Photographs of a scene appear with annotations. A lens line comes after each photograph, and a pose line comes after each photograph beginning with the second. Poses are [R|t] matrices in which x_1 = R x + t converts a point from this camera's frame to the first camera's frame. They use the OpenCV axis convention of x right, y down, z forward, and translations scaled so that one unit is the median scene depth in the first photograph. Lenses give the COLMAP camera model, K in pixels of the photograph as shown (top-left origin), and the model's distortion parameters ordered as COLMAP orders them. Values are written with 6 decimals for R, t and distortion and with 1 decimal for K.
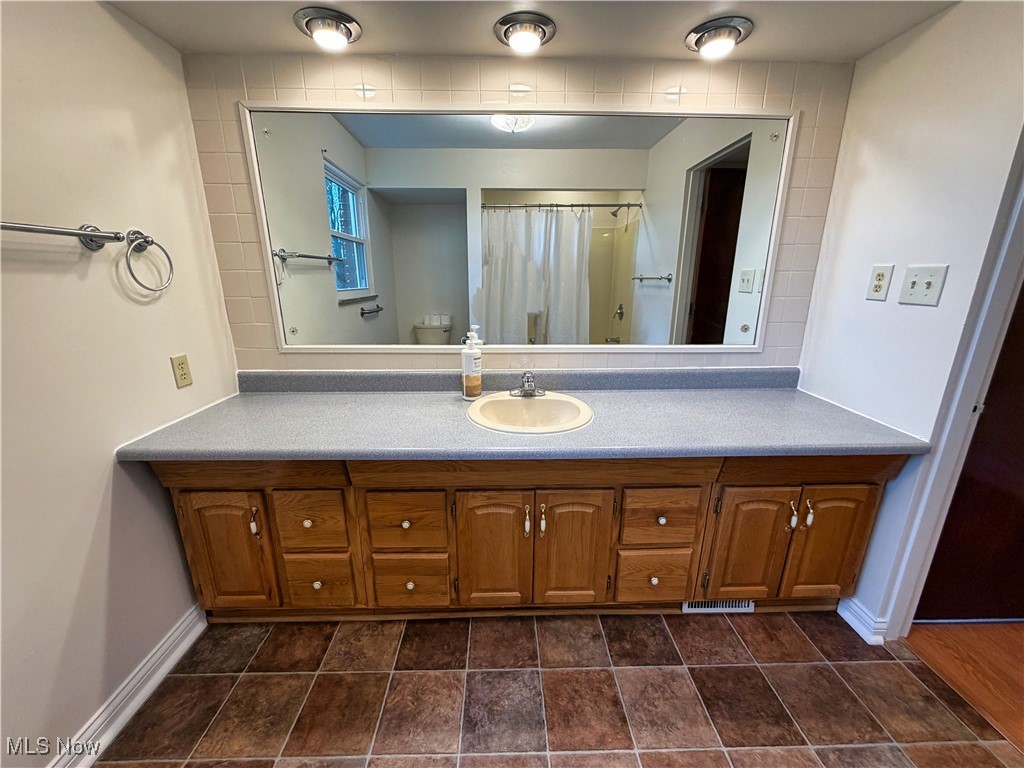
lens RADIAL K [[406.1, 0, 512.0], [0, 406.1, 384.0], [0, 0, 1]] dist [0.000455, -0.000680]
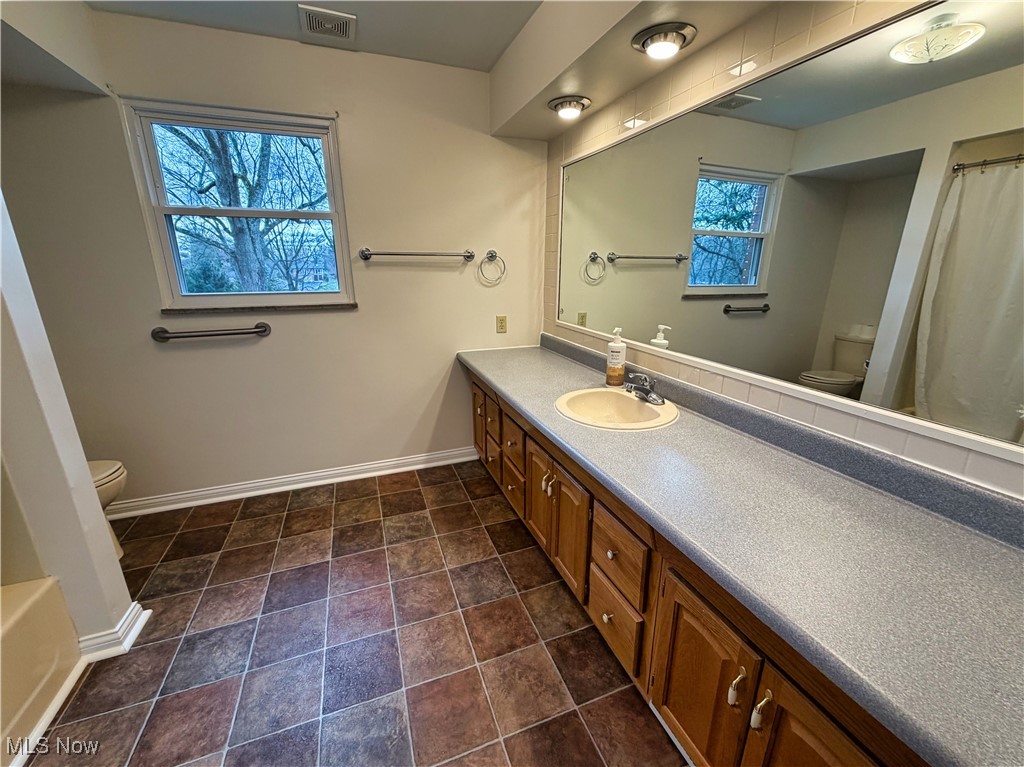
lens RADIAL K [[412.2, 0, 508.4], [0, 412.2, 383.6], [0, 0, 1]] dist [0.008276, -0.000224]
pose [[0.328952, 0.263645, -0.906798, 1.080401], [-0.248928, 0.950485, 0.186045, -0.146782], [0.910948, 0.164527, 0.378292, 0.399829]]
